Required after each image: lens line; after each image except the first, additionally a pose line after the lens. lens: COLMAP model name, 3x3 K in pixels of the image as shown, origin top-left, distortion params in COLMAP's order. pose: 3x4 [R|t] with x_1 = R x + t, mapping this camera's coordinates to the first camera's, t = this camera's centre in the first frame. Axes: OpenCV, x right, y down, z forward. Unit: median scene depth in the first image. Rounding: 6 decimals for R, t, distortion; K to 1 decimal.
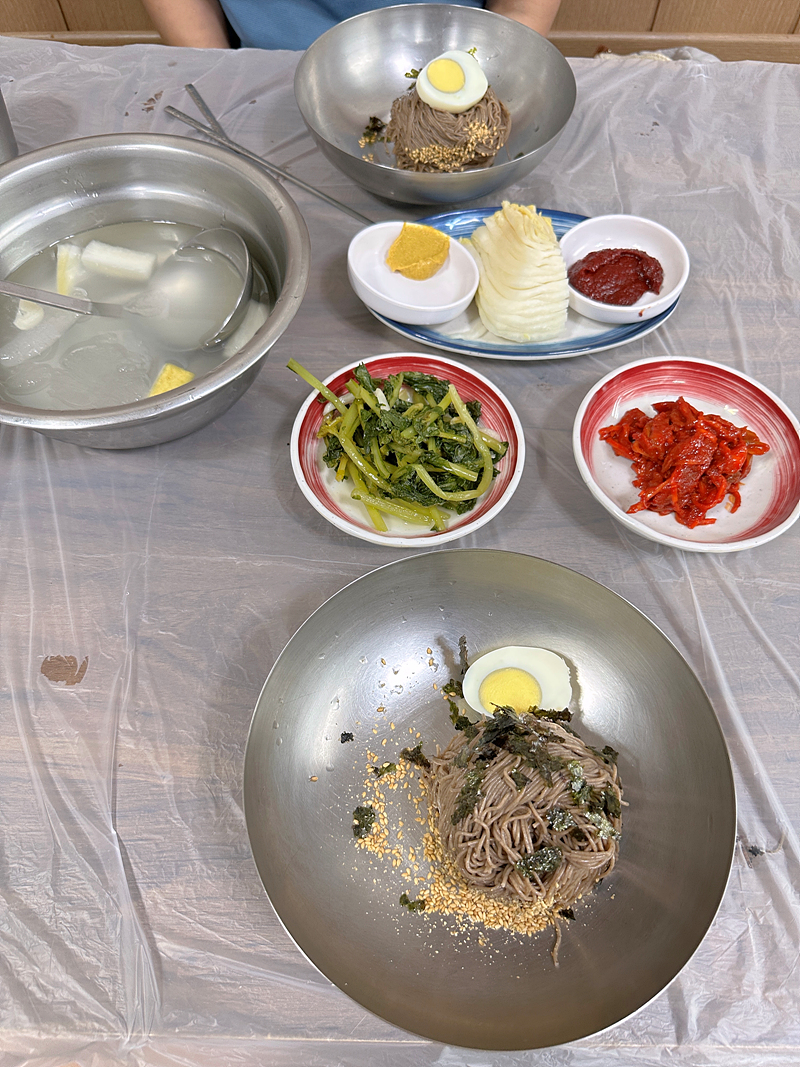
lens RADIAL K [[742.7, 0, 399.1], [0, 742.7, 516.4], [0, 0, 1]] dist [-0.011117, -0.001044]
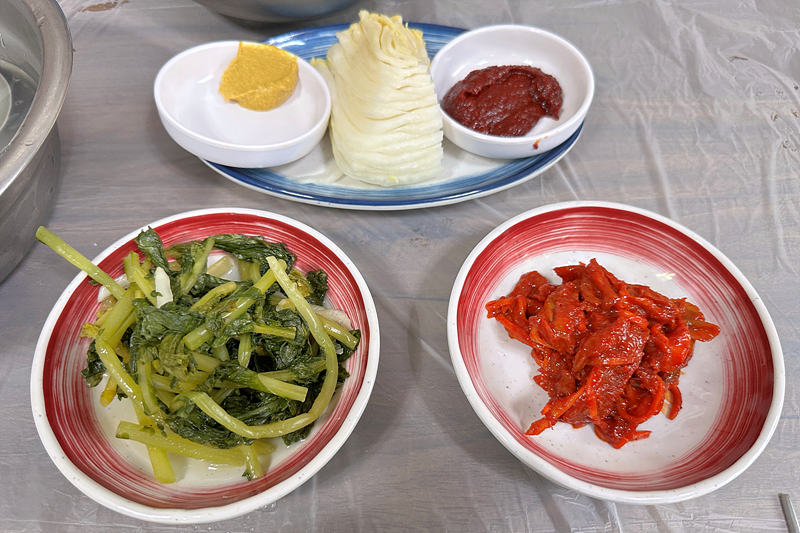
lens RADIAL K [[549.1, 0, 400.0], [0, 549.1, 266.5], [0, 0, 1]] dist [0.004020, -0.043193]
pose [[0.998666, -0.040082, 0.032546, 0.178414], [0.041072, 0.998696, -0.030331, -0.150939], [-0.031287, 0.031627, 0.999010, 0.483732]]
